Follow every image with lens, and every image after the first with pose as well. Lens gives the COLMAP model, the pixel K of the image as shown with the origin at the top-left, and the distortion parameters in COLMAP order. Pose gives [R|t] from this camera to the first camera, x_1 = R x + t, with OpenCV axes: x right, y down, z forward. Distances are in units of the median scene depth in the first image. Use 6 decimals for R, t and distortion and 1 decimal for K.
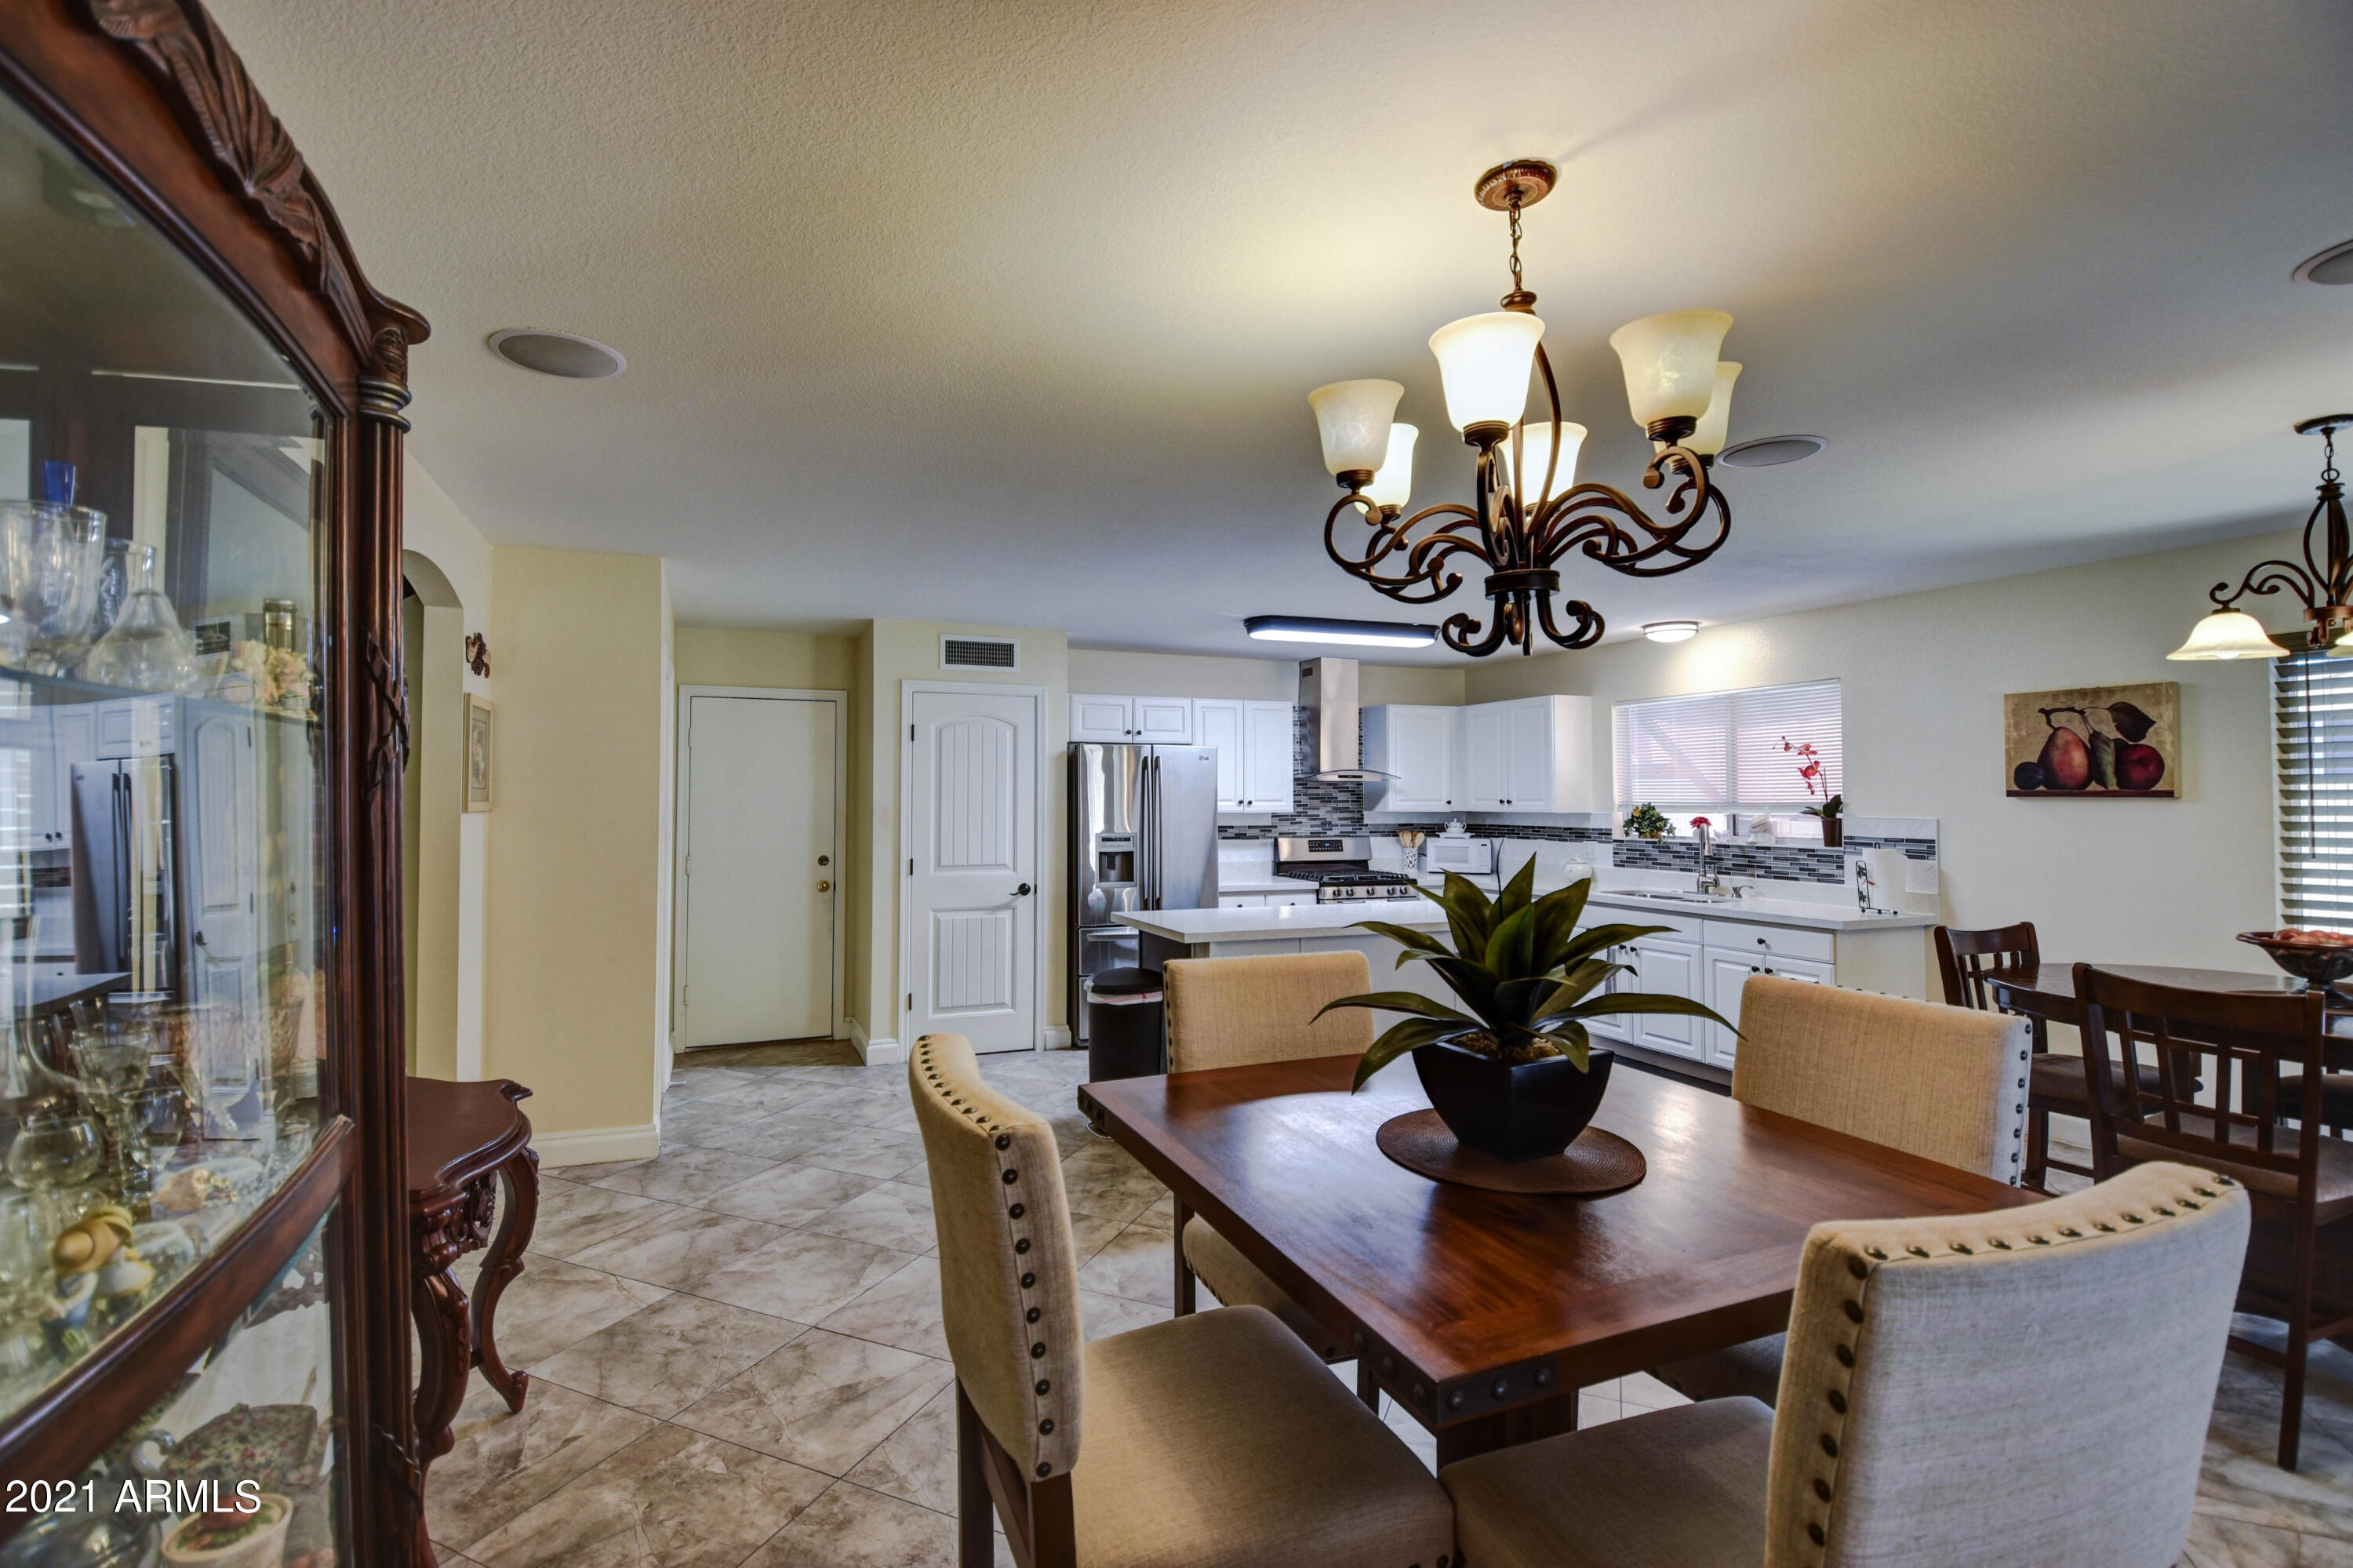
lens RADIAL K [[1041.8, 0, 1107.2], [0, 1041.8, 772.3], [0, 0, 1]] dist [0.000242, -0.014096]
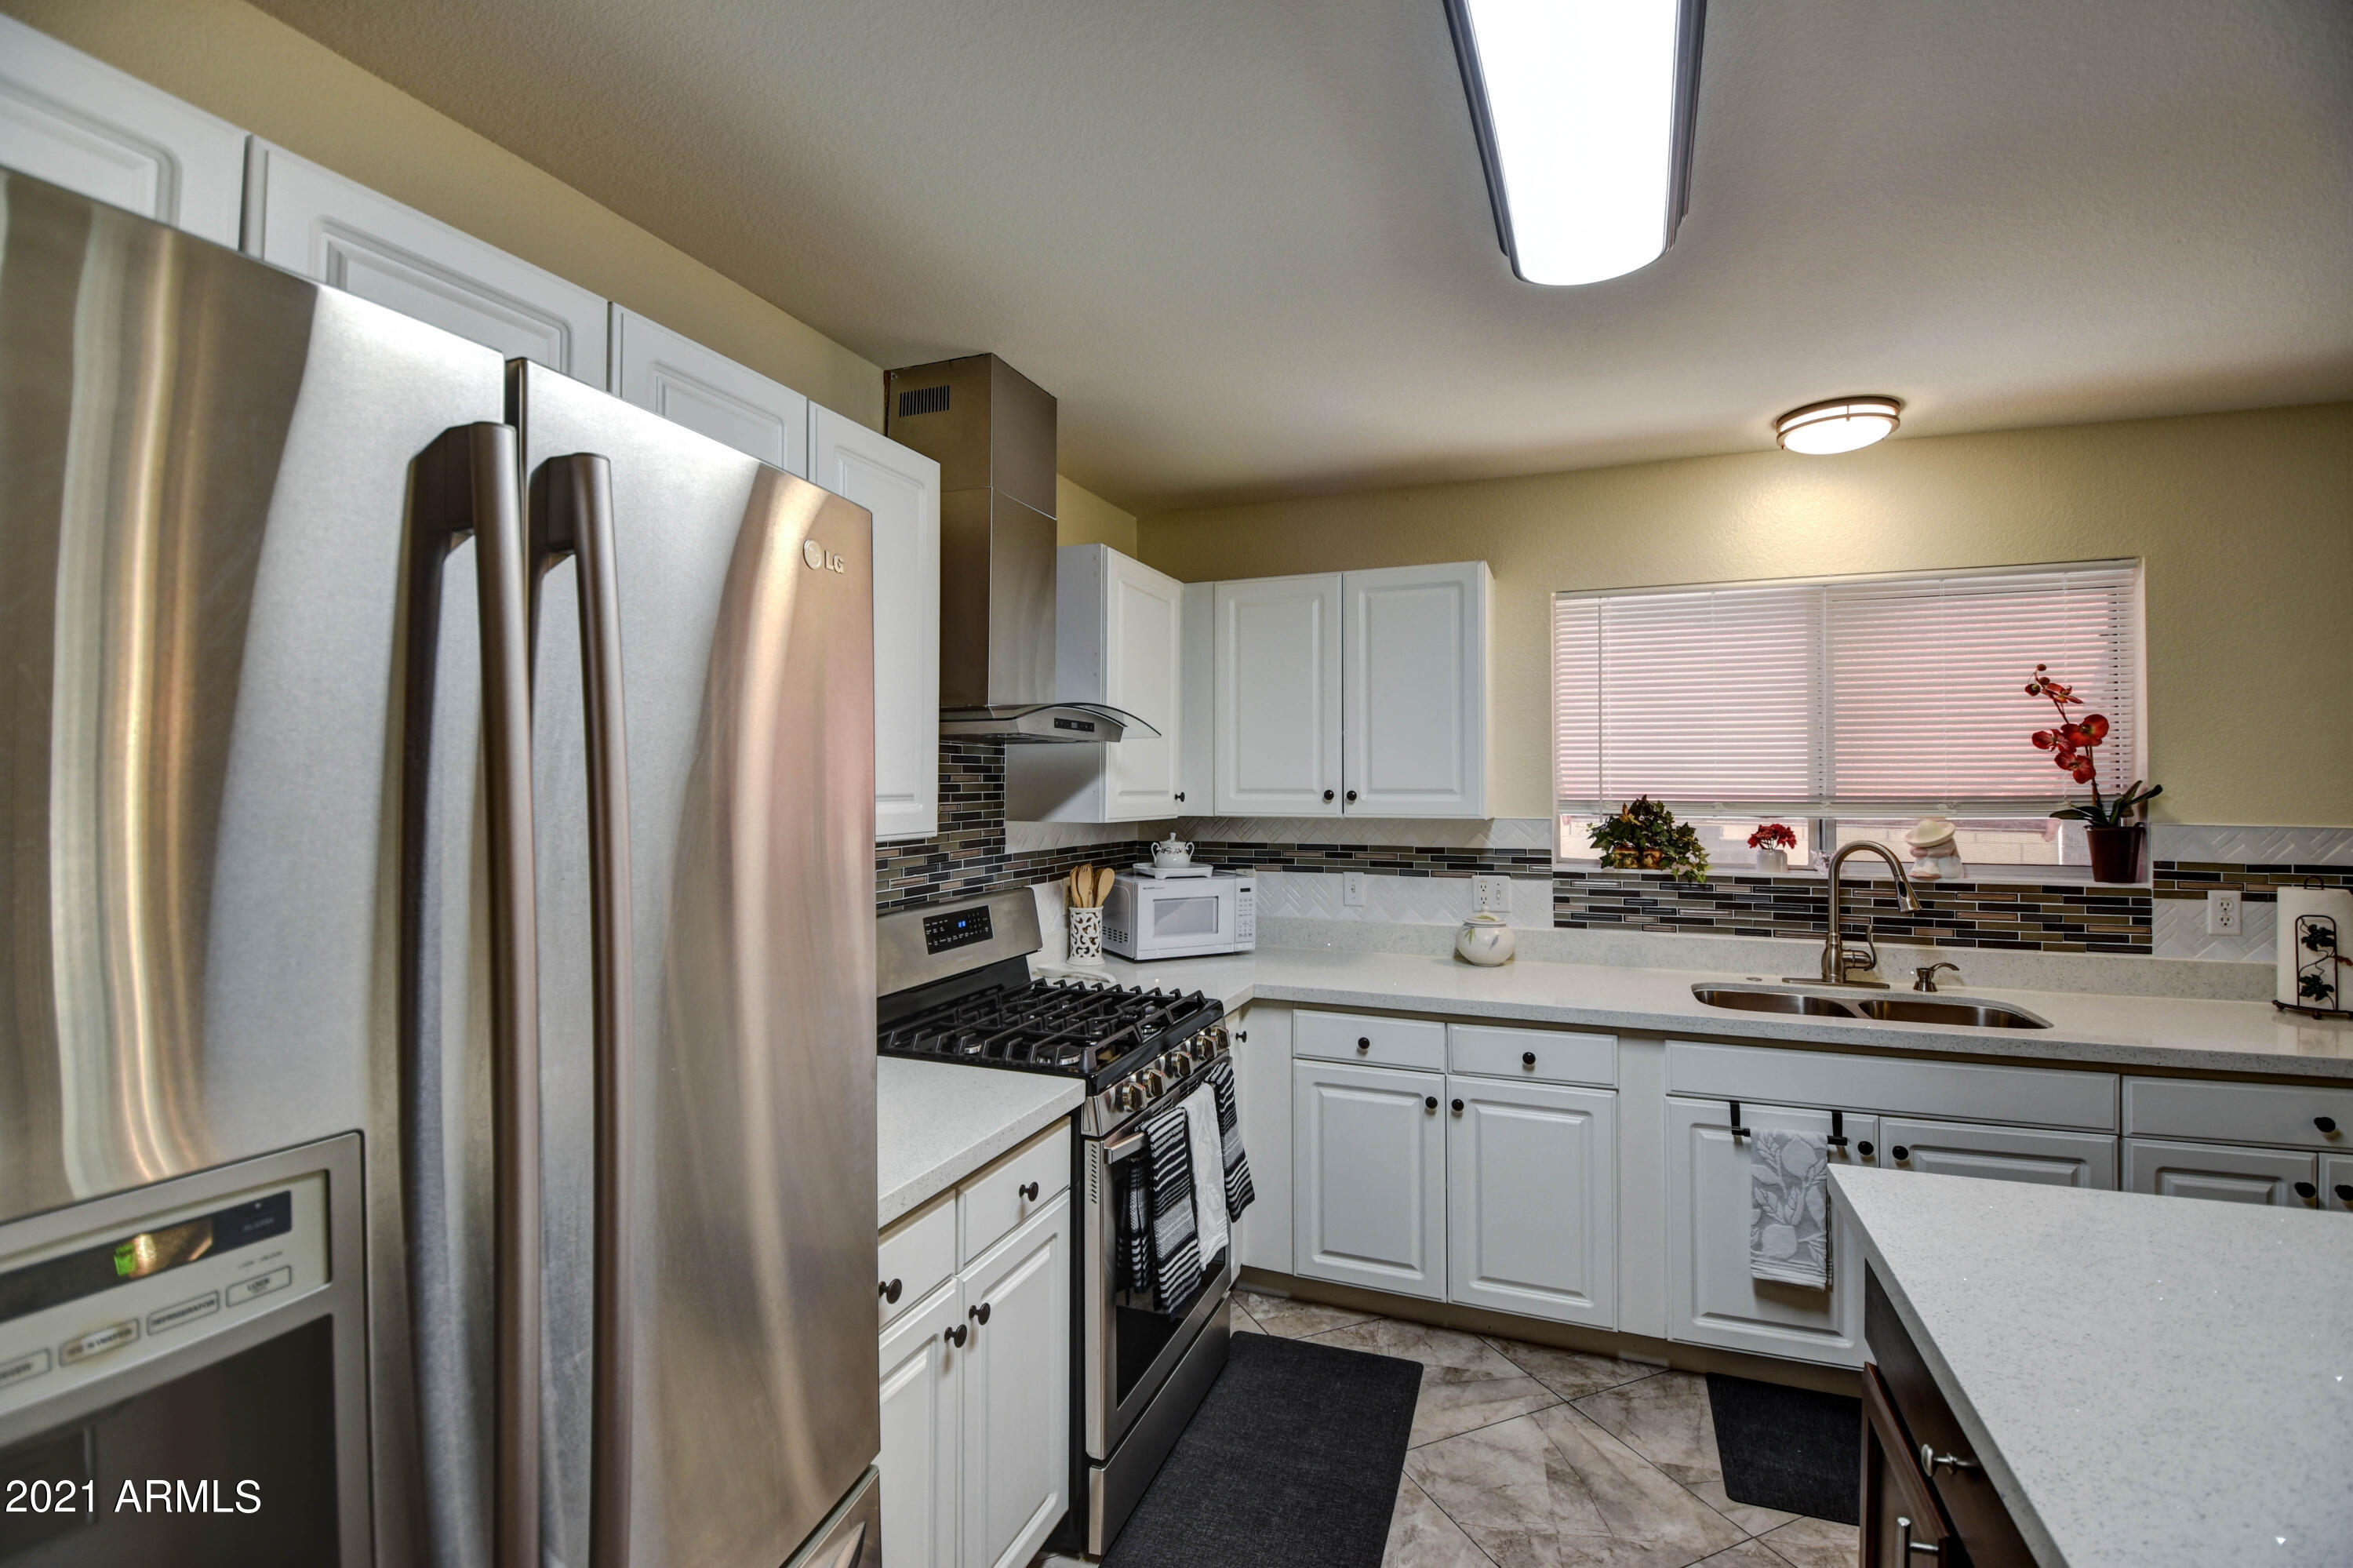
lens RADIAL K [[1041.8, 0, 1194.6], [0, 1041.8, 767.3], [0, 0, 1]] dist [0.000242, -0.014096]
pose [[0.652786, 0.012509, 0.757439, 0.006207], [-0.020155, 0.999797, 0.000858, 0.020636], [-0.757274, -0.015826, 0.652905, 0.897712]]
